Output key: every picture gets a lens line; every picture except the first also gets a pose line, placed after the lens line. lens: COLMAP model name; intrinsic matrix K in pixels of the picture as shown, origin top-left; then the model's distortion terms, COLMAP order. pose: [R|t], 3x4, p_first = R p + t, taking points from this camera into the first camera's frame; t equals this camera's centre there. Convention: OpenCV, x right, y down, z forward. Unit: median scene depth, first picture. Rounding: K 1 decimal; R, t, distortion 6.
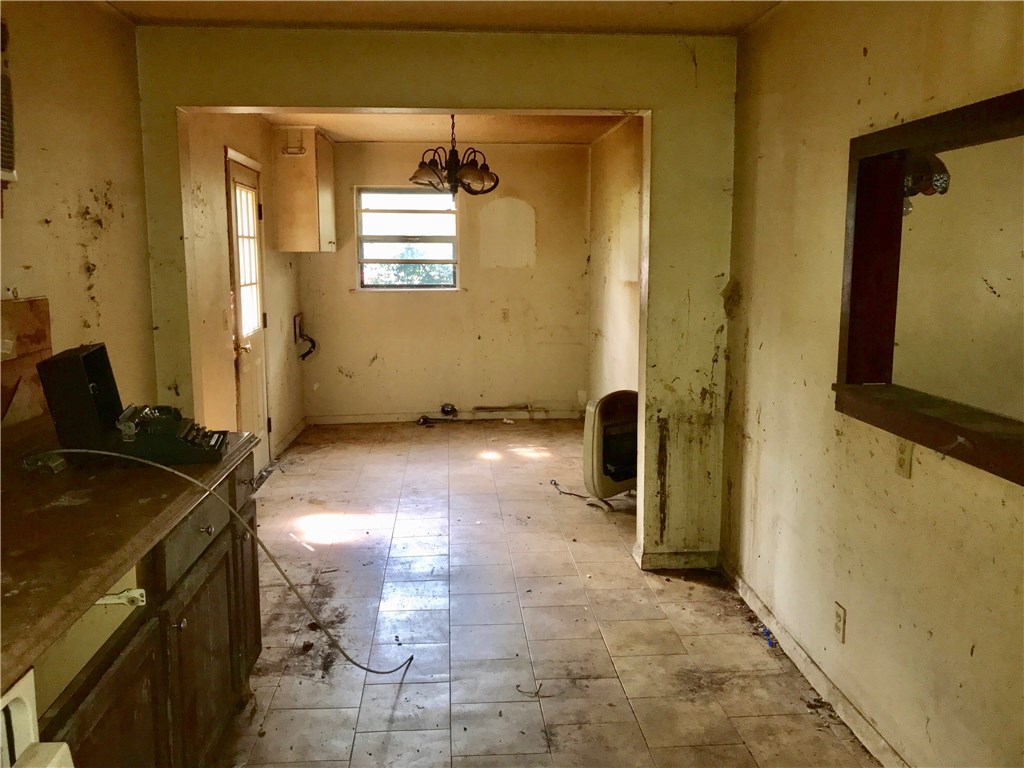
lens RADIAL K [[854.5, 0, 513.3], [0, 854.5, 380.8], [0, 0, 1]] dist [0.073191, -0.122578]
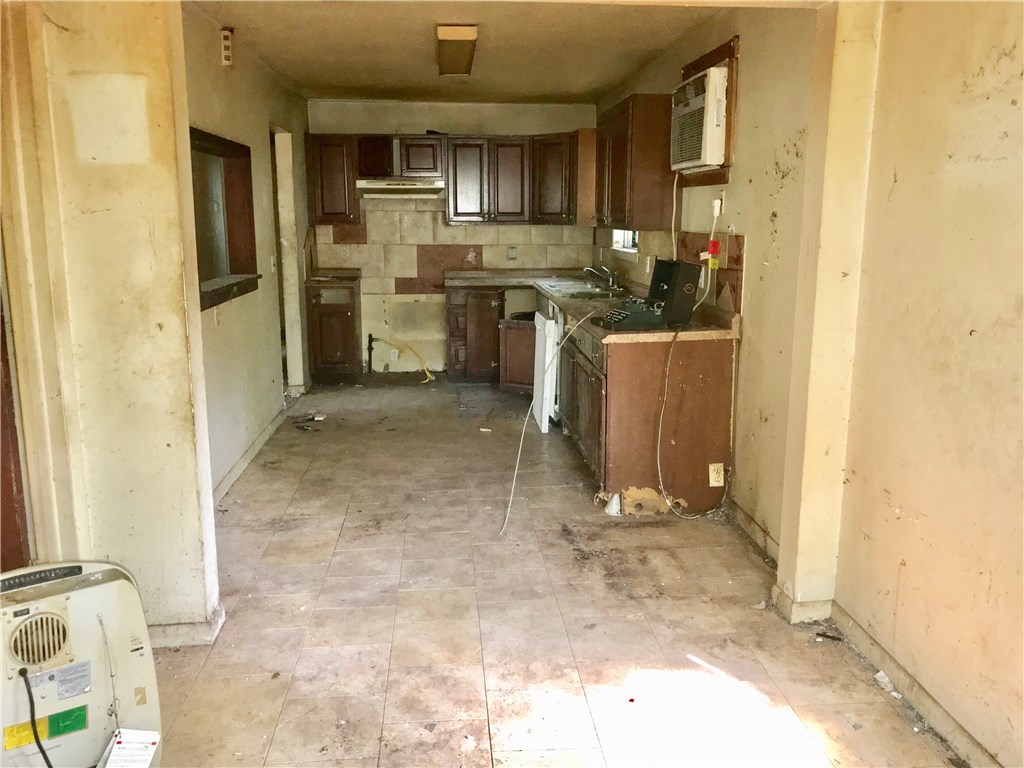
lens RADIAL K [[854.5, 0, 514.2], [0, 854.5, 384.8], [0, 0, 1]] dist [0.073191, -0.122578]
pose [[-0.999960, 0.000828, -0.008860, -0.120688], [-0.002158, 0.943376, 0.331719, -0.277248], [0.008633, 0.331725, -0.943337, 2.003612]]
